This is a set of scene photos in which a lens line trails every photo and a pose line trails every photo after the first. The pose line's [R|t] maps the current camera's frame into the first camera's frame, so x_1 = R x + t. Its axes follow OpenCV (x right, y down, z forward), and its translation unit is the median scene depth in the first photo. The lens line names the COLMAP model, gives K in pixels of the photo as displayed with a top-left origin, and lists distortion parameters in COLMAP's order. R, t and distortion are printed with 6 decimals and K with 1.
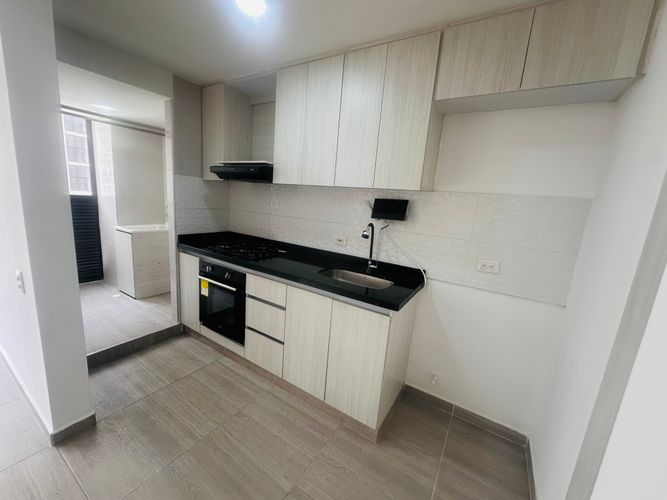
lens RADIAL K [[266.6, 0, 333.0], [0, 266.6, 250.4], [0, 0, 1]] dist [-0.002048, 0.000177]
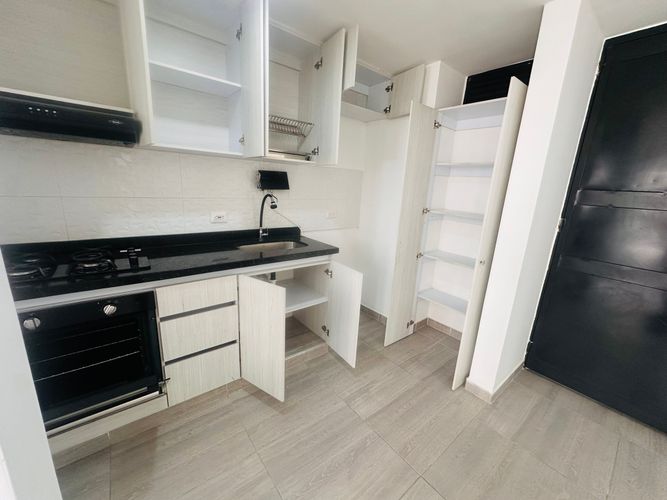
lens RADIAL K [[266.6, 0, 333.4], [0, 266.6, 250.9], [0, 0, 1]] dist [-0.002048, 0.000177]
pose [[0.329315, -0.280815, 0.901496, -0.755439], [0.144386, 0.958499, 0.245828, -0.102669], [-0.933116, 0.049208, 0.356194, 0.357088]]
